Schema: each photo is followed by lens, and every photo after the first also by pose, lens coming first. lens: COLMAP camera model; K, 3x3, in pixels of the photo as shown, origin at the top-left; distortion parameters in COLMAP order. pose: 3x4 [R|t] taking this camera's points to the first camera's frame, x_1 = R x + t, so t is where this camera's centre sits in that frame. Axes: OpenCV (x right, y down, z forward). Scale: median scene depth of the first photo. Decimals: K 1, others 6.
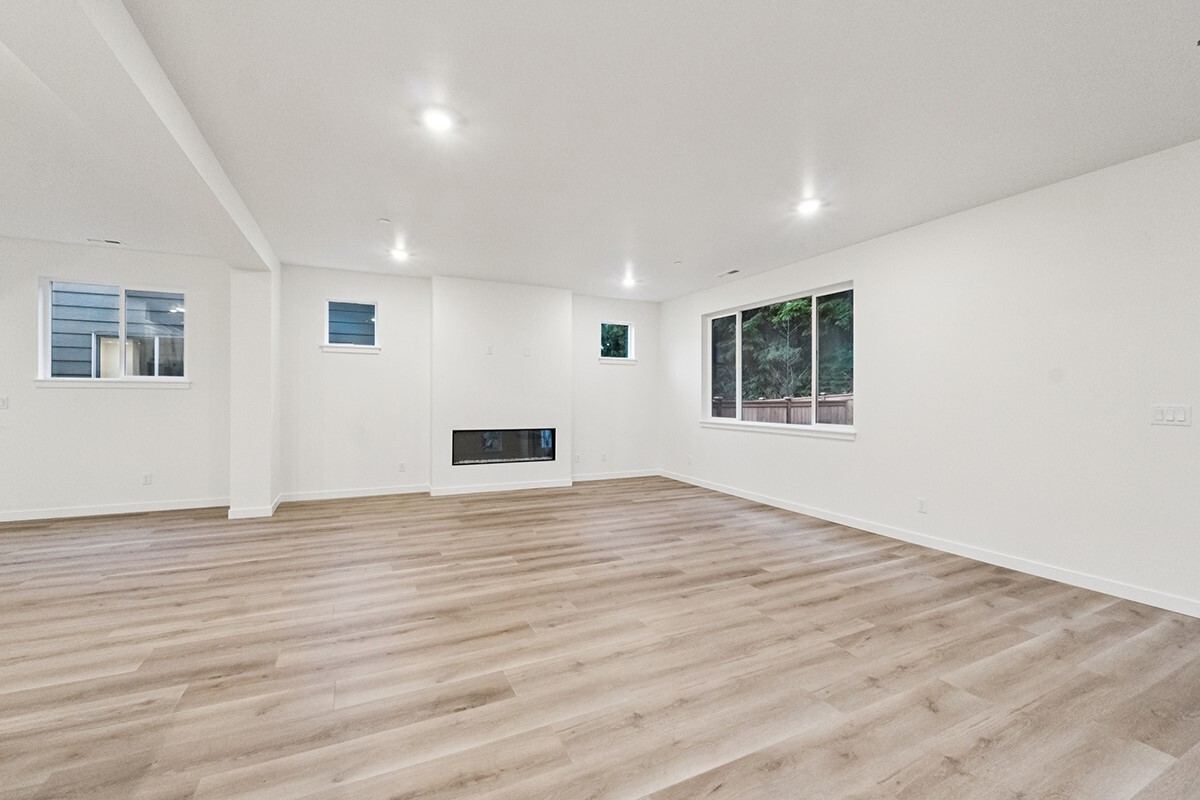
lens RADIAL K [[498.4, 0, 598.7], [0, 498.4, 394.6], [0, 0, 1]] dist [-0.010586, 0.000200]
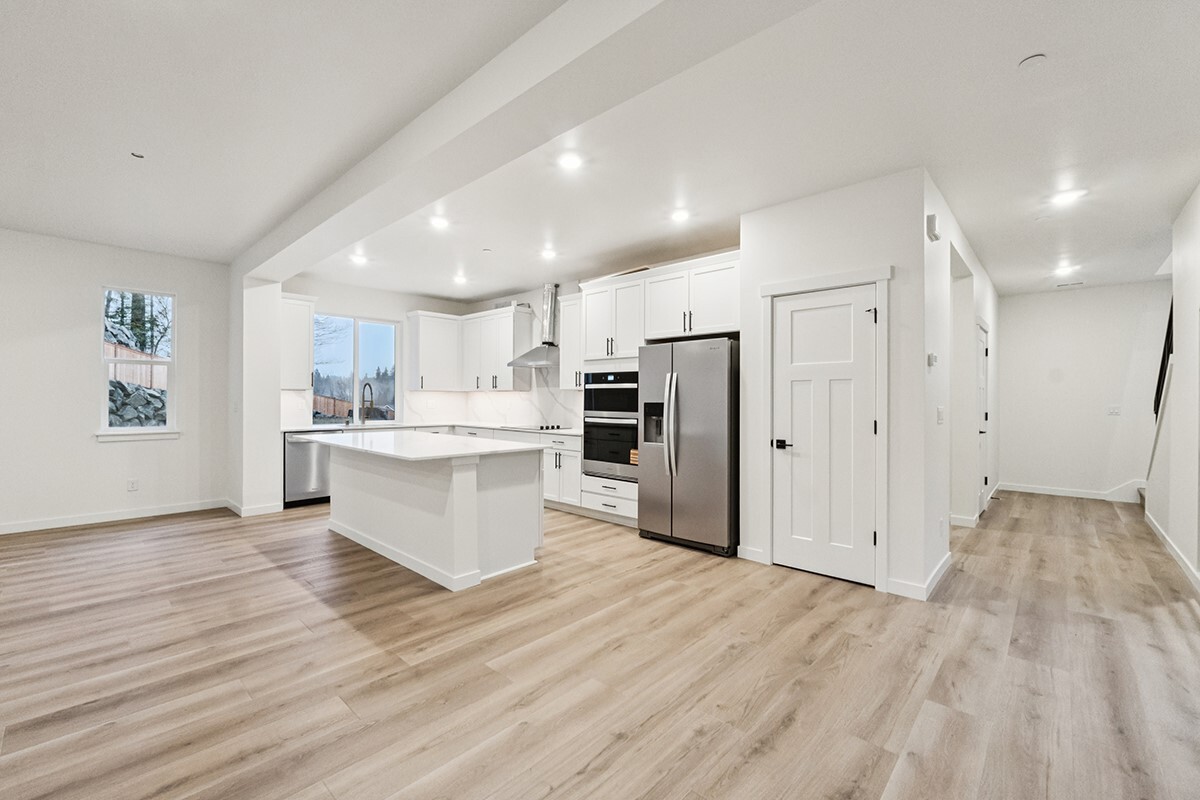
lens RADIAL K [[498.4, 0, 598.7], [0, 498.4, 394.6], [0, 0, 1]] dist [-0.010586, 0.000200]
pose [[-0.929083, -0.015121, -0.369562, -0.485300], [-0.011313, 0.999858, -0.012469, 0.001971], [0.369698, -0.007404, -0.929122, 1.304844]]
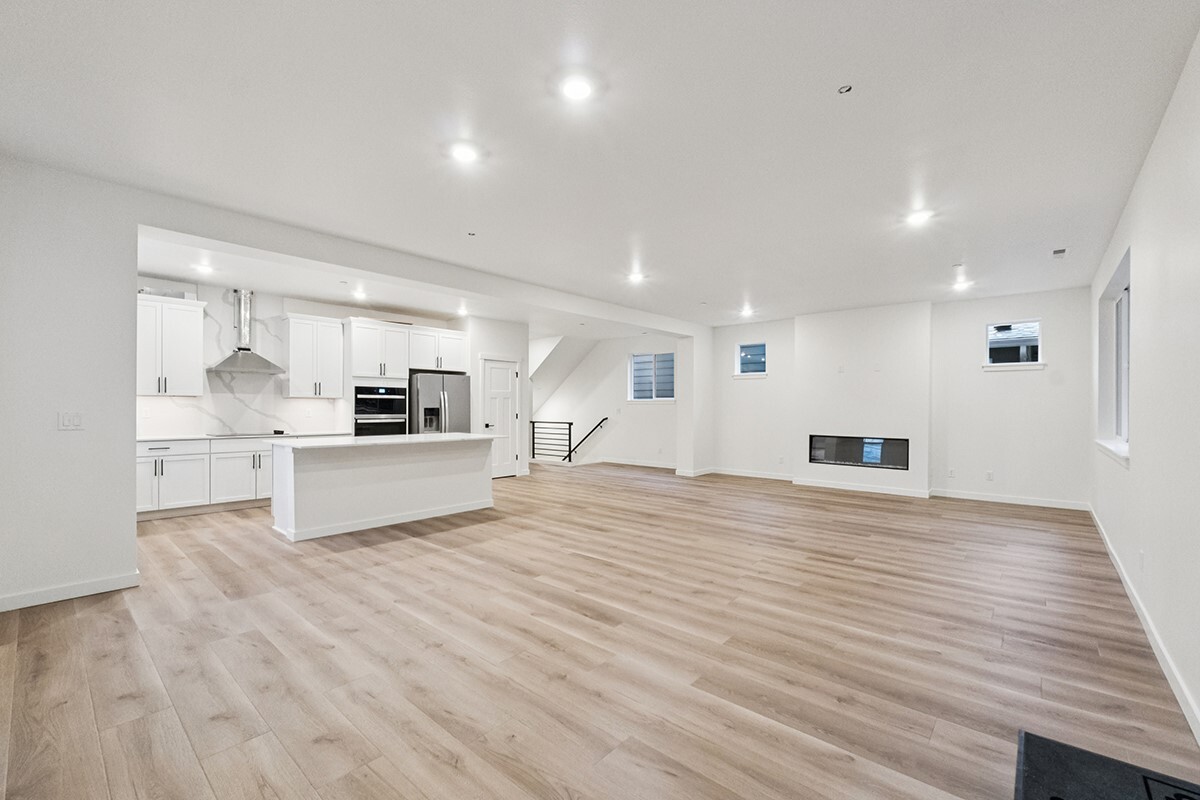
lens RADIAL K [[500.0, 0, 599.4], [0, 500.0, 407.2], [0, 0, 1]] dist [-0.008444, -0.000117]
pose [[0.390441, -0.002063, -0.920625, 1.186614], [-0.000489, 0.999997, -0.002448, 0.007067], [0.920628, 0.001406, 0.390439, 0.020572]]
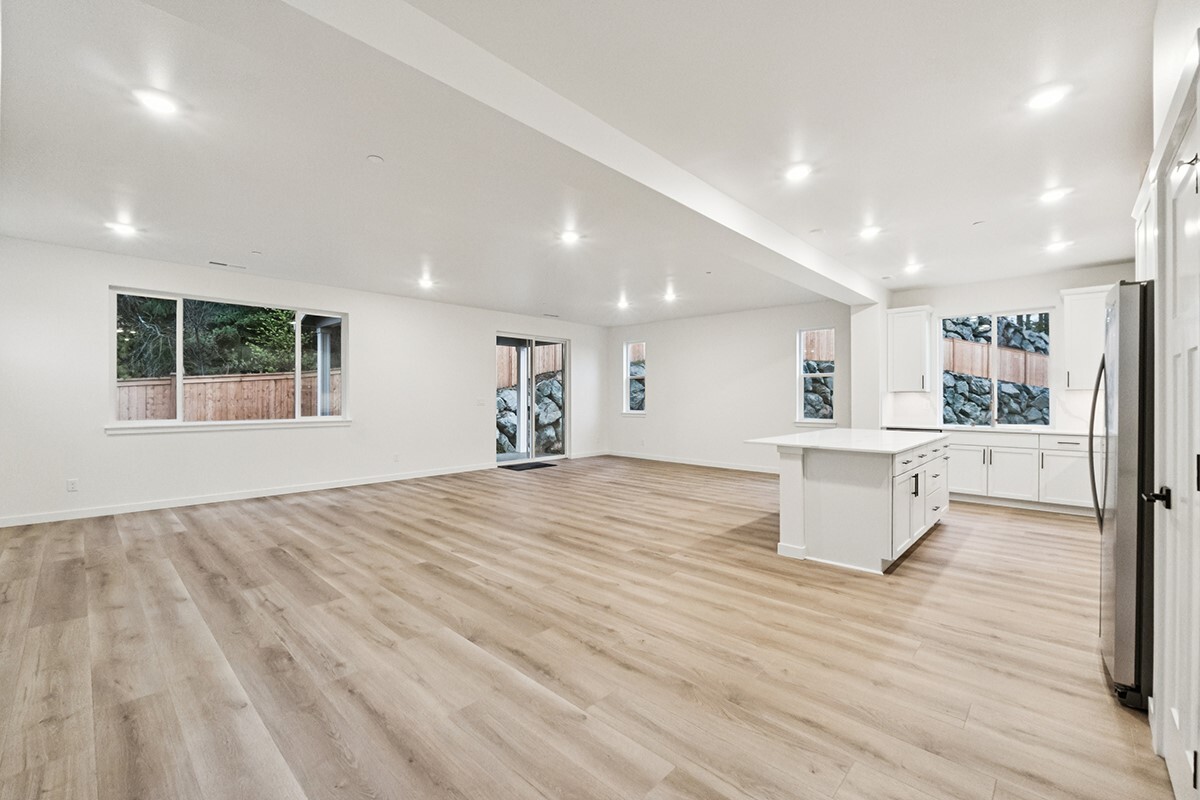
lens RADIAL K [[498.9, 0, 604.0], [0, 498.9, 399.3], [0, 0, 1]] dist [-0.008951, 0.000172]
pose [[-0.364741, -0.012161, 0.931030, -1.479485], [-0.007452, 0.999921, 0.010141, -0.005724], [-0.931079, -0.003239, -0.364802, 1.140406]]
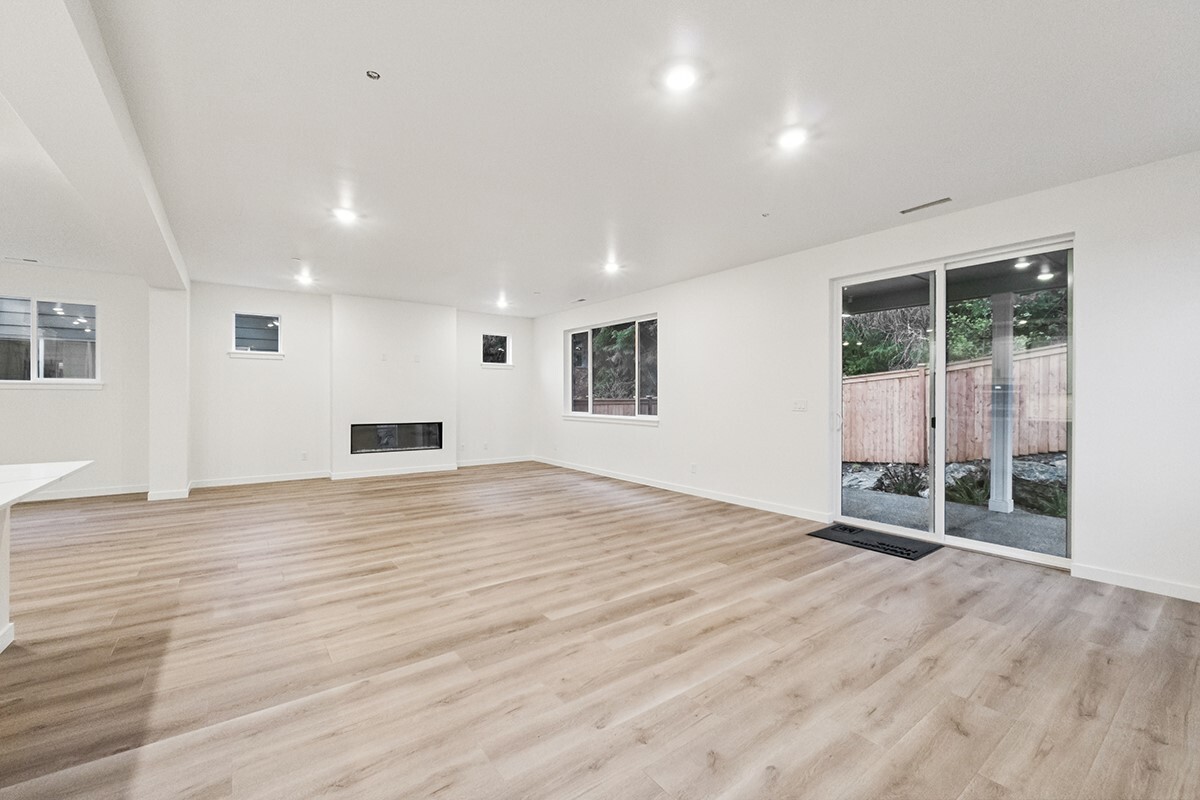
lens RADIAL K [[498.4, 0, 598.7], [0, 498.4, 394.6], [0, 0, 1]] dist [-0.010586, 0.000200]
pose [[0.982177, -0.002832, 0.187937, 0.112858], [0.002706, 0.999996, 0.000927, 0.002043], [-0.187939, -0.000402, 0.982181, -0.484101]]
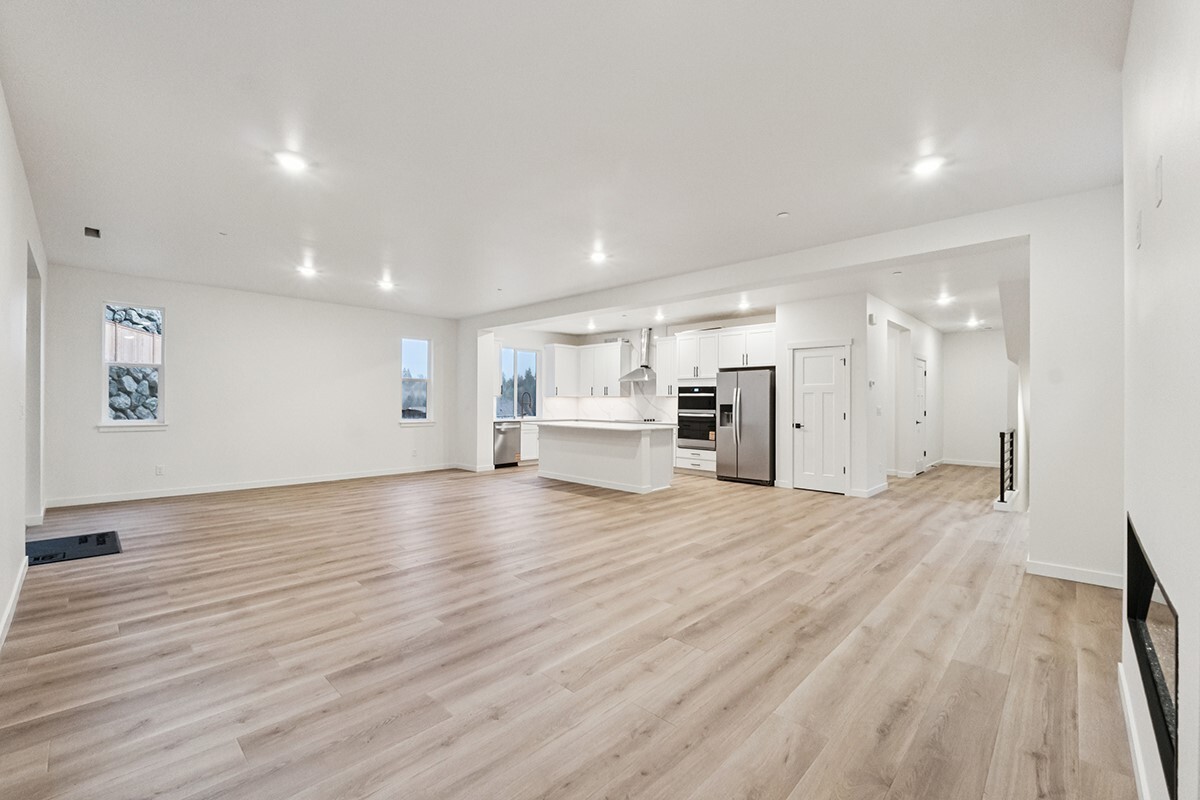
lens RADIAL K [[498.4, 0, 598.7], [0, 498.4, 394.6], [0, 0, 1]] dist [-0.010586, 0.000200]
pose [[-0.934892, -0.018361, -0.354457, 0.258692], [-0.012689, 0.999752, -0.018319, 0.009362], [0.354705, -0.012628, -0.934893, 2.091135]]
